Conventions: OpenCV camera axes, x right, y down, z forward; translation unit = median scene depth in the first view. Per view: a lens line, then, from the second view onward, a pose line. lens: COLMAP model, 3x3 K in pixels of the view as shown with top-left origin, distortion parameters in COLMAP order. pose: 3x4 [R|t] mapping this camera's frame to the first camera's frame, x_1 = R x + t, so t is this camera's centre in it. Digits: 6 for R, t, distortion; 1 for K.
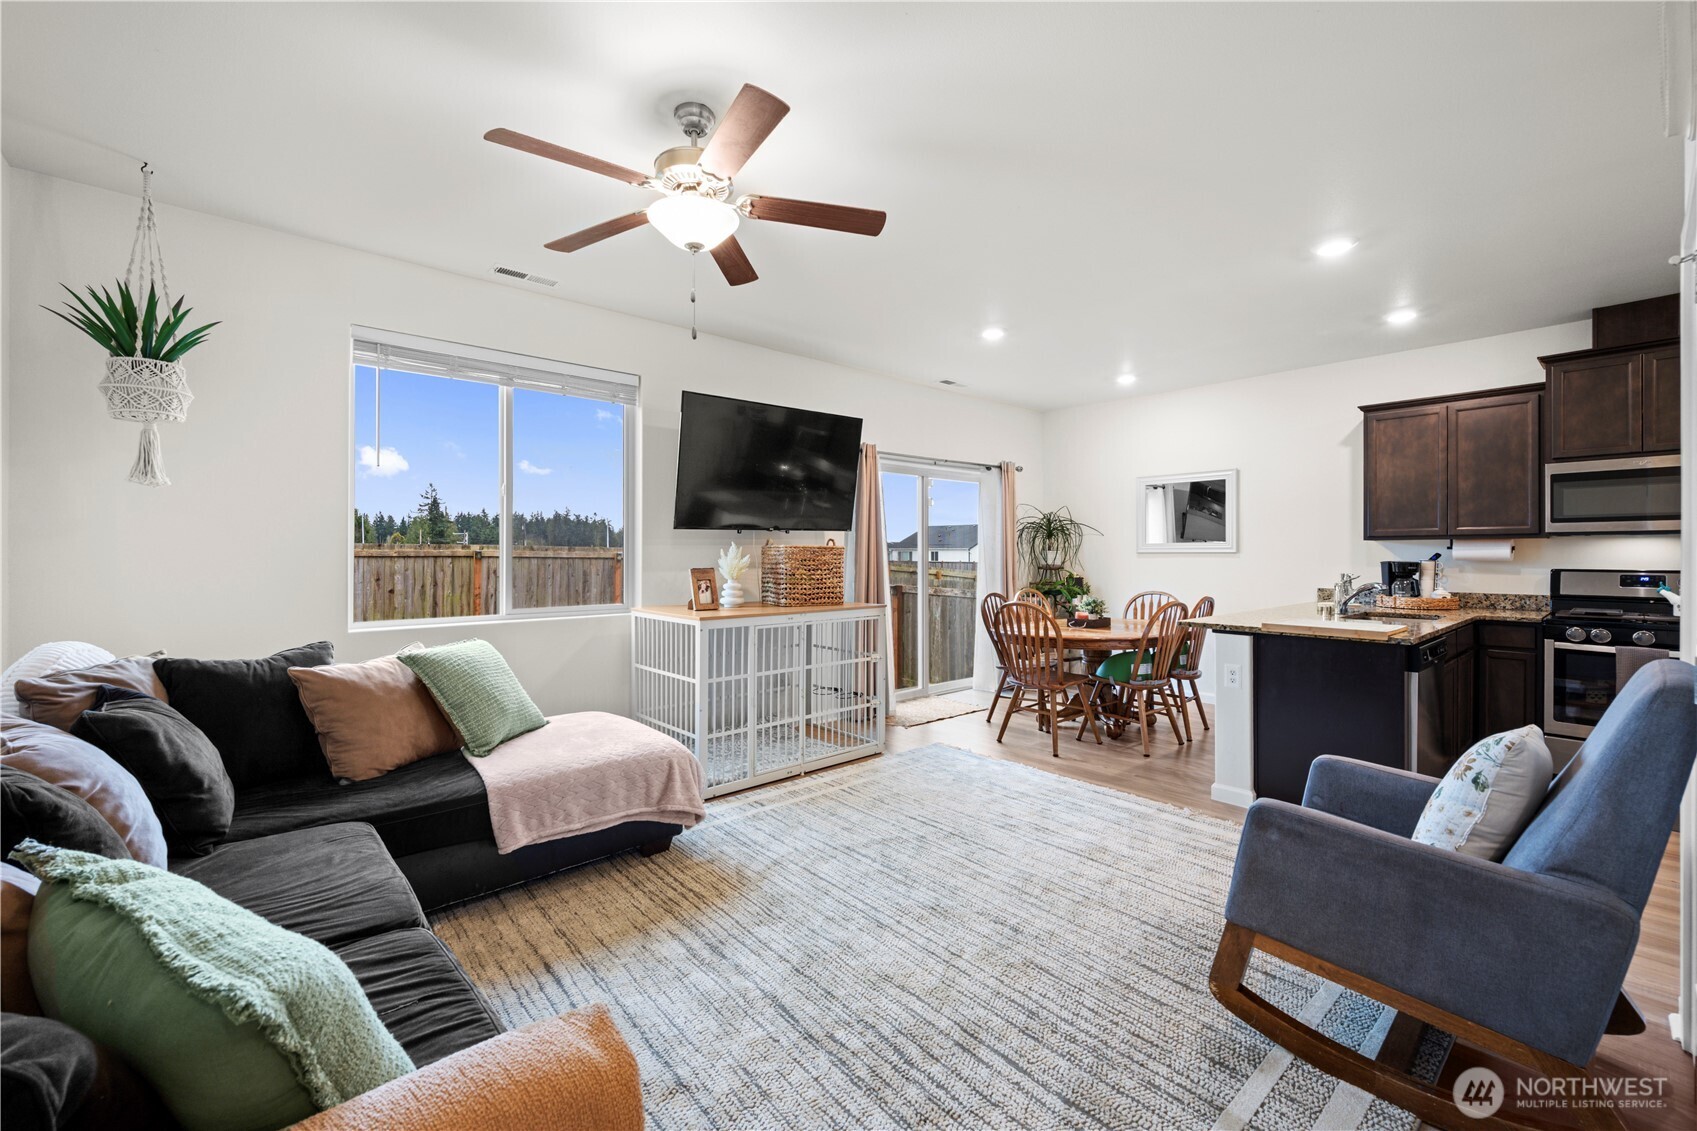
lens RADIAL K [[691.6, 0, 841.3], [0, 691.6, 555.0], [0, 0, 1]] dist [-0.000847, -0.000044]
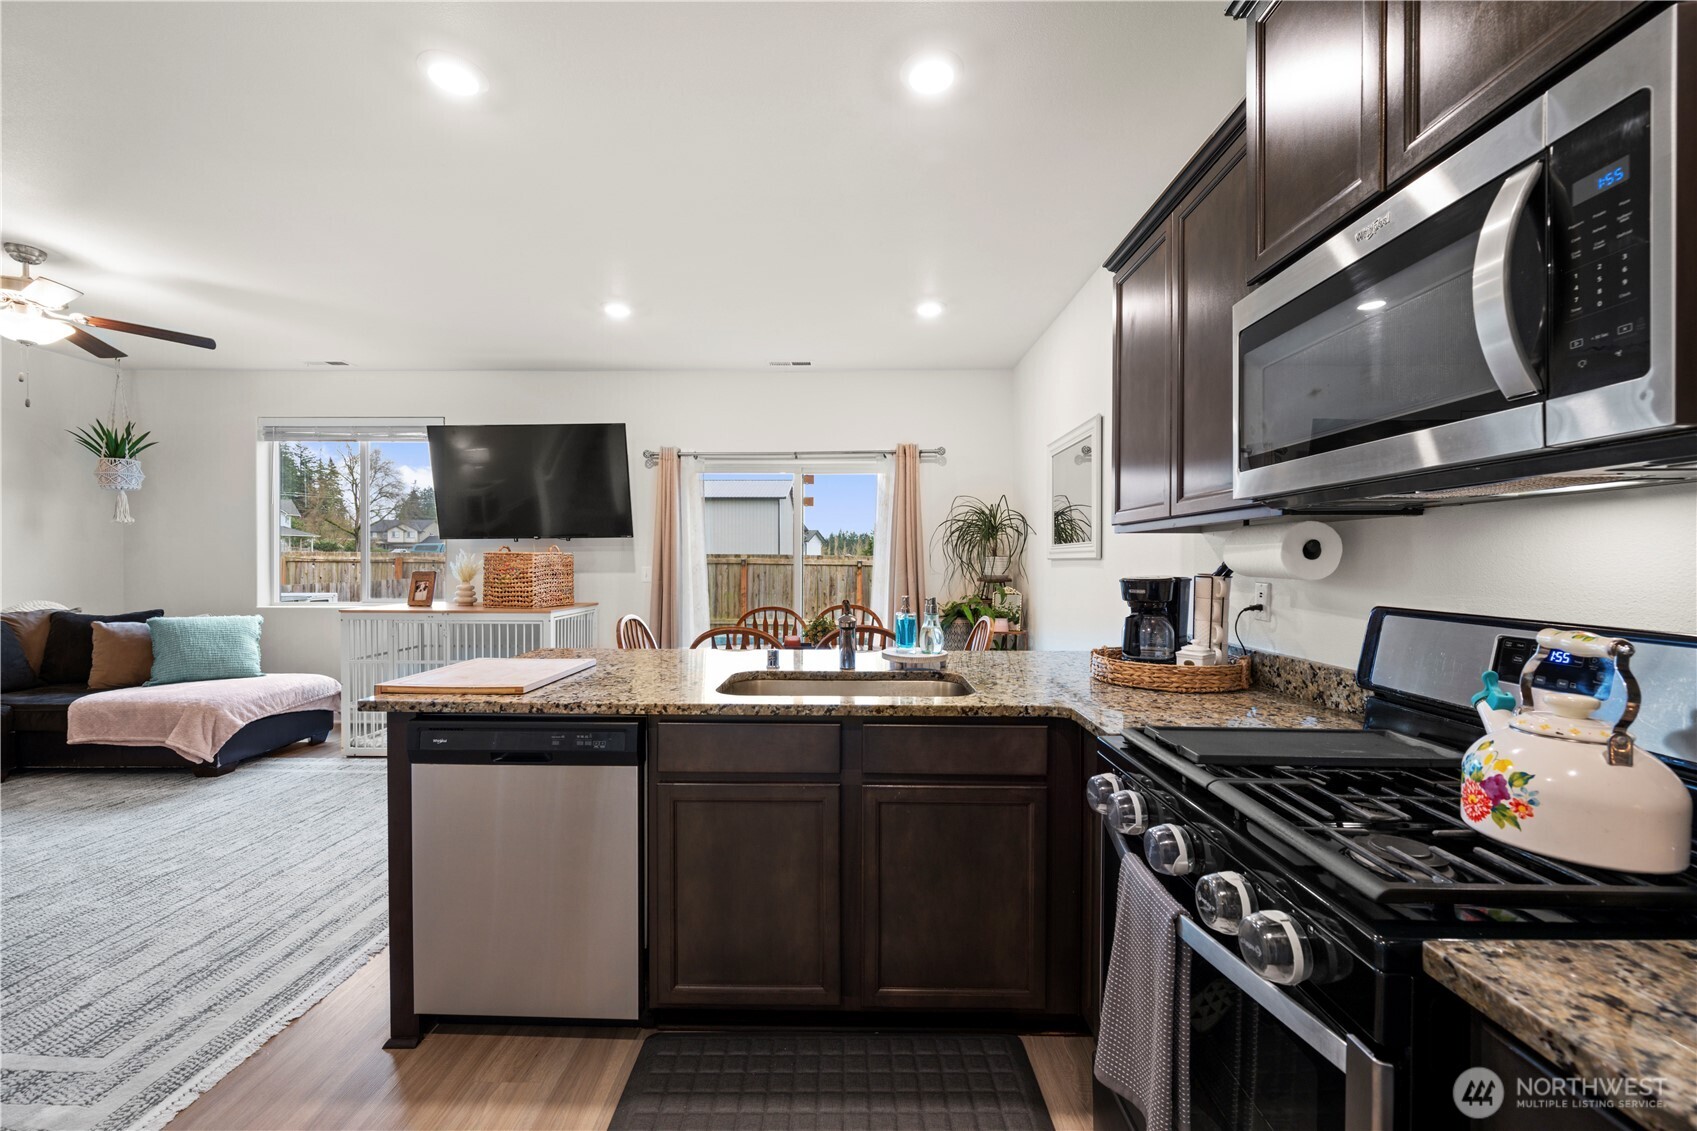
lens RADIAL K [[660.9, 0, 848.5], [0, 660.9, 565.5], [0, 0, 1]] dist [-0.002687, -0.000193]
pose [[0.746339, 0.005510, -0.665543, 0.986775], [-0.003248, 0.999984, 0.004637, 0.000226], [0.665558, -0.001299, 0.746345, 0.555622]]
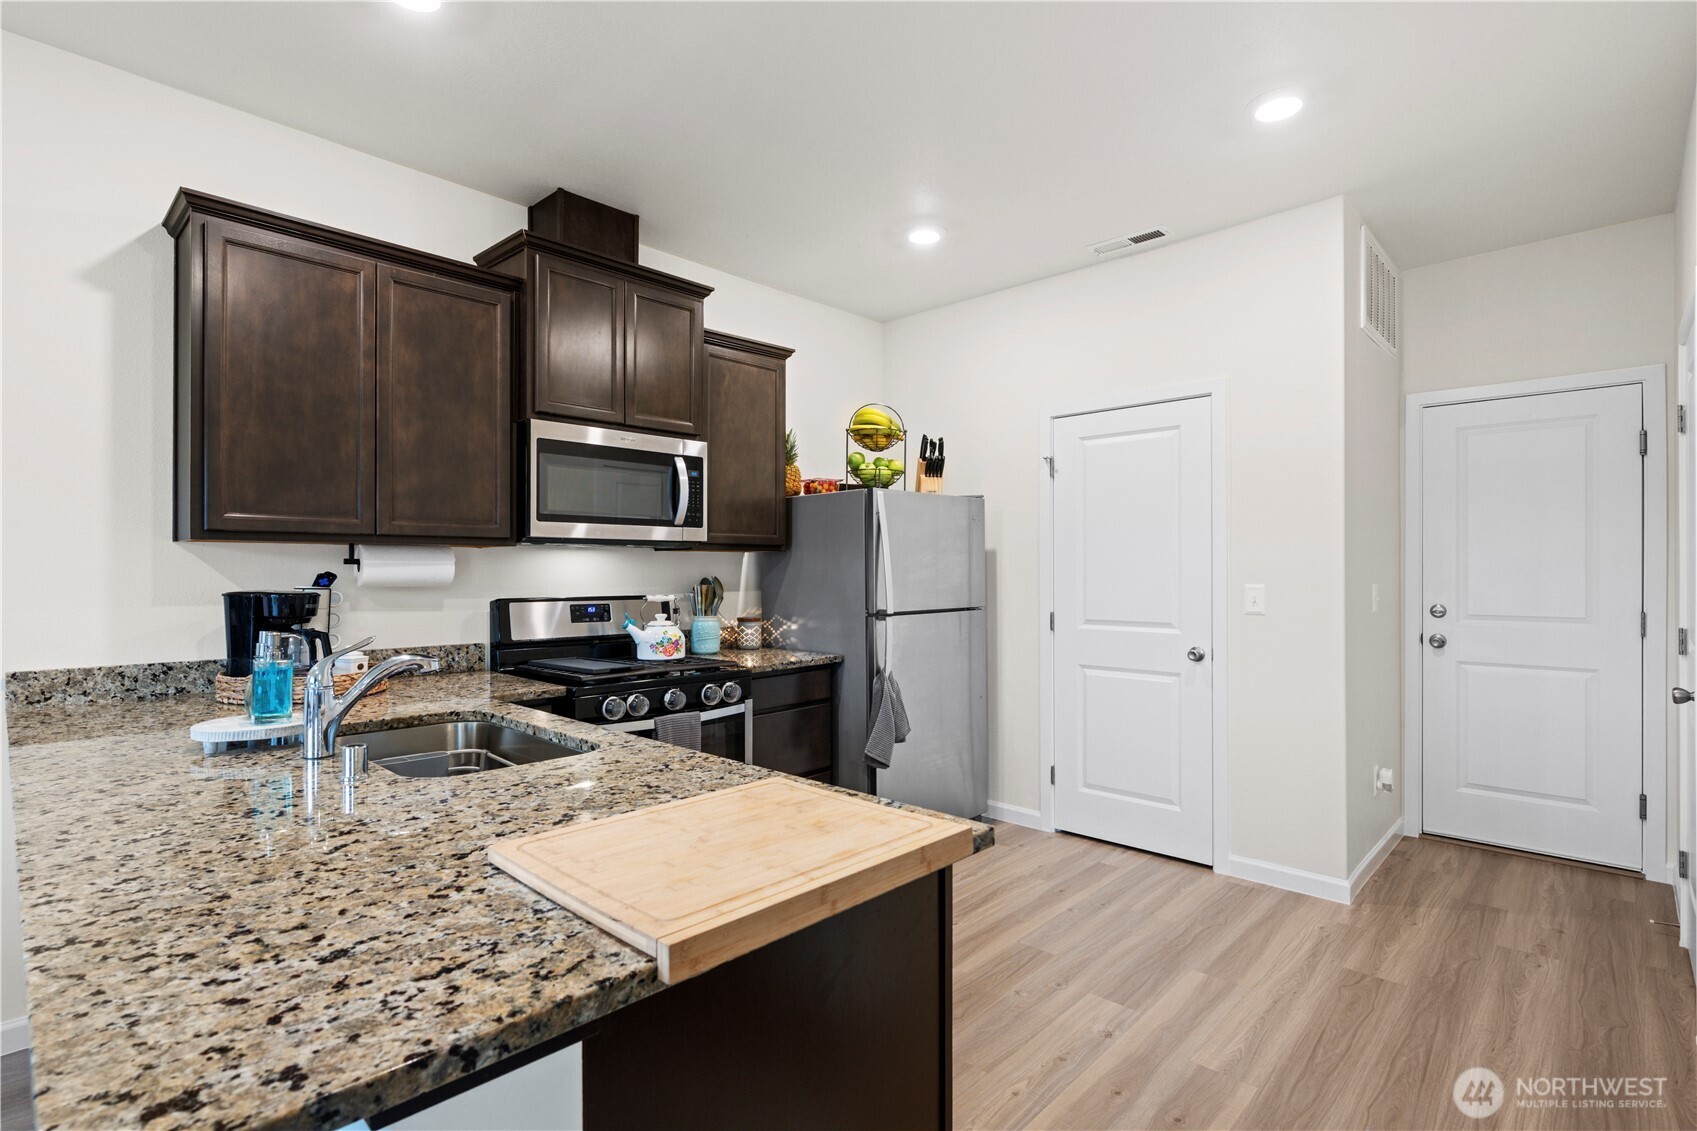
lens RADIAL K [[818.5, 0, 848.5], [0, 818.5, 565.5], [0, 0, 1]] dist [0.001776, 0.000429]
pose [[-0.100183, 0.006135, 0.994950, 0.278208], [0.000989, 0.999981, -0.006066, -0.003476], [-0.994969, 0.000377, -0.100187, 0.722559]]
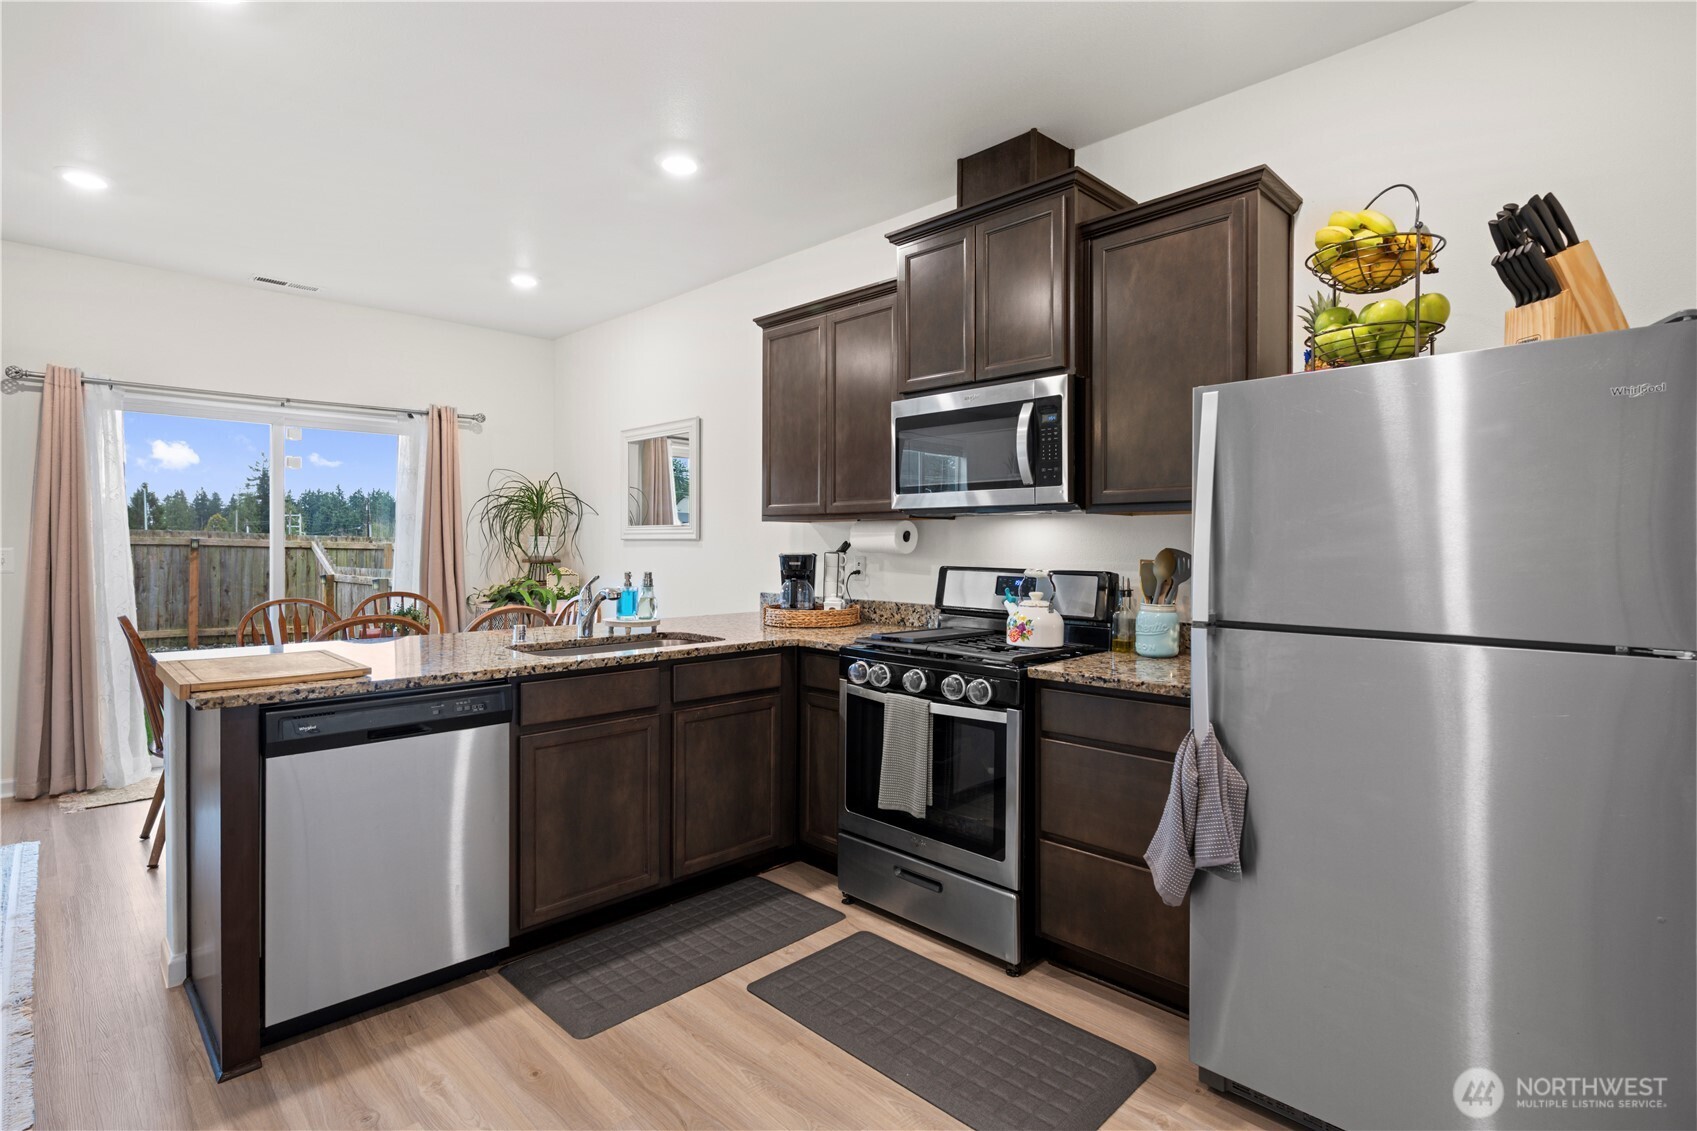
lens RADIAL K [[829.5, 0, 844.7], [0, 829.5, 544.2], [0, 0, 1]] dist [0.000216, 0.000211]
pose [[0.997838, 0.004122, 0.065600, 0.832593], [-0.004203, 0.999991, 0.001092, -0.000653], [-0.065595, -0.001365, 0.997845, 0.213355]]
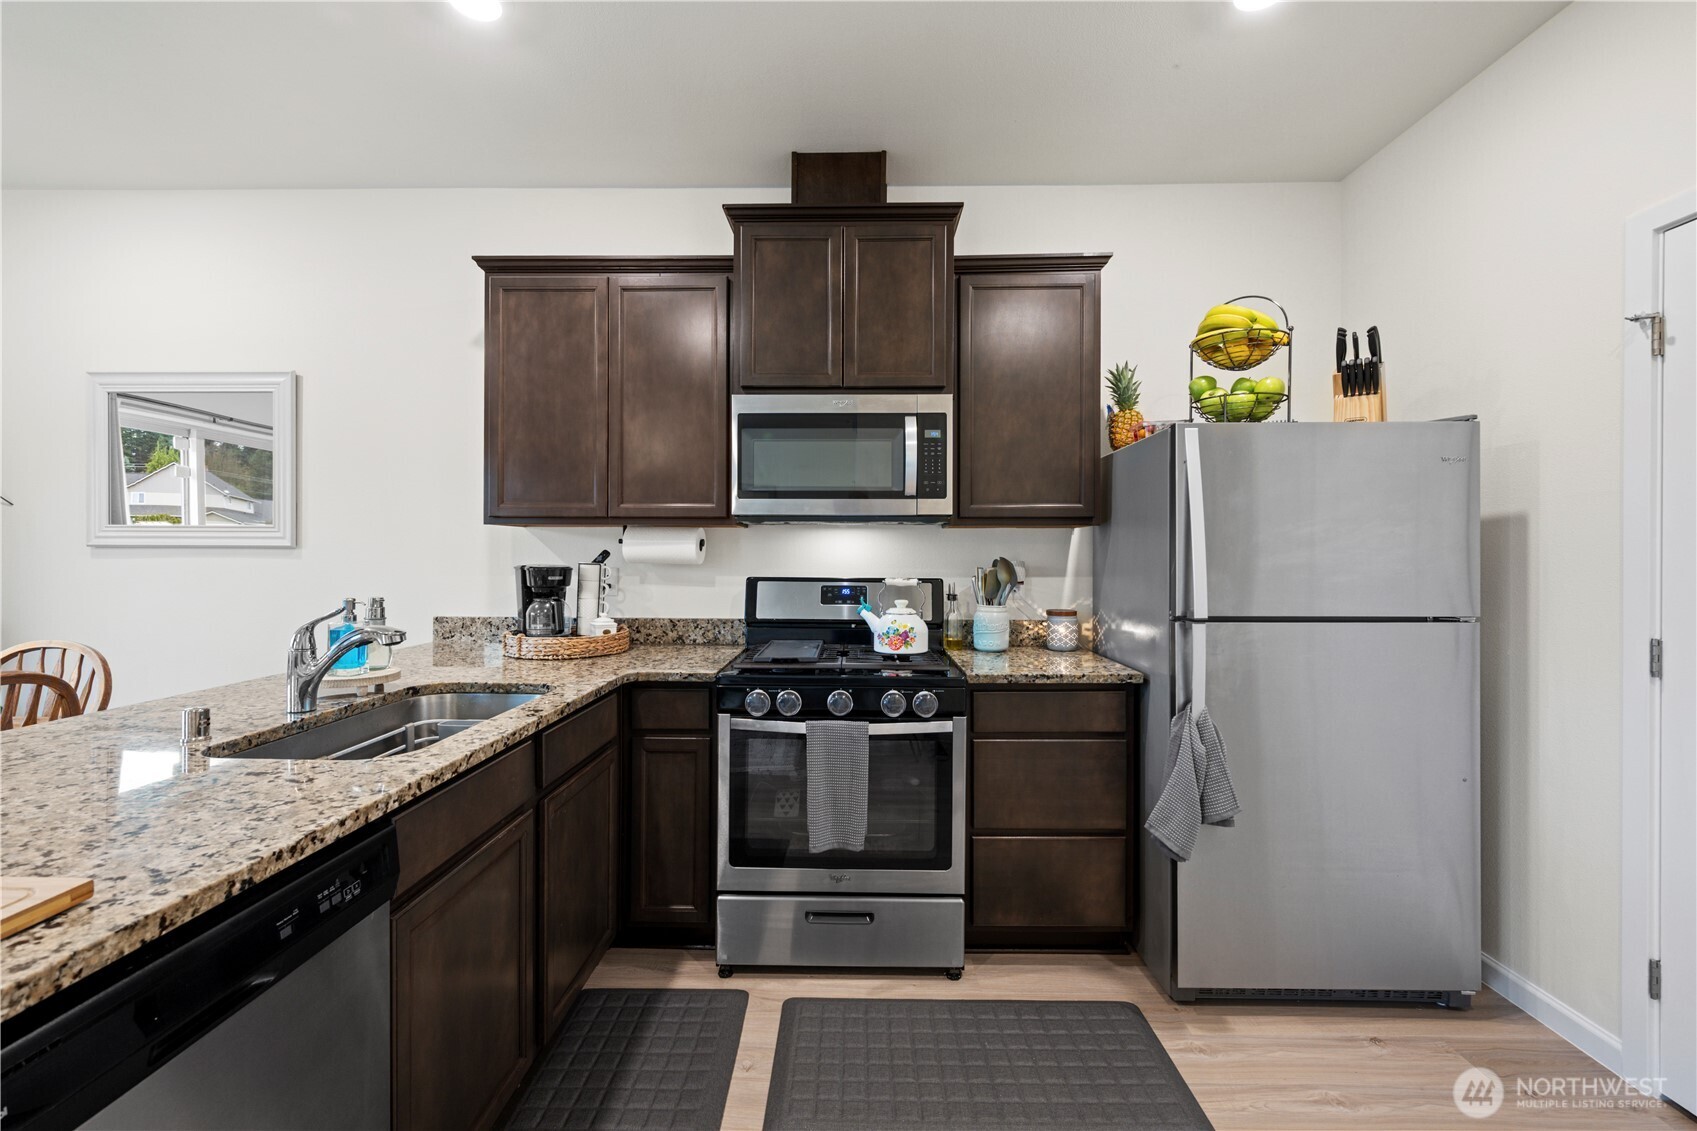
lens RADIAL K [[707.6, 0, 845.3], [0, 707.6, 553.1], [0, 0, 1]] dist [-0.002372, -0.000371]
pose [[0.670340, 0.003011, 0.742048, 0.583438], [-0.003514, 0.999993, -0.000884, -0.000542], [-0.742046, -0.002015, 0.670346, 0.484141]]
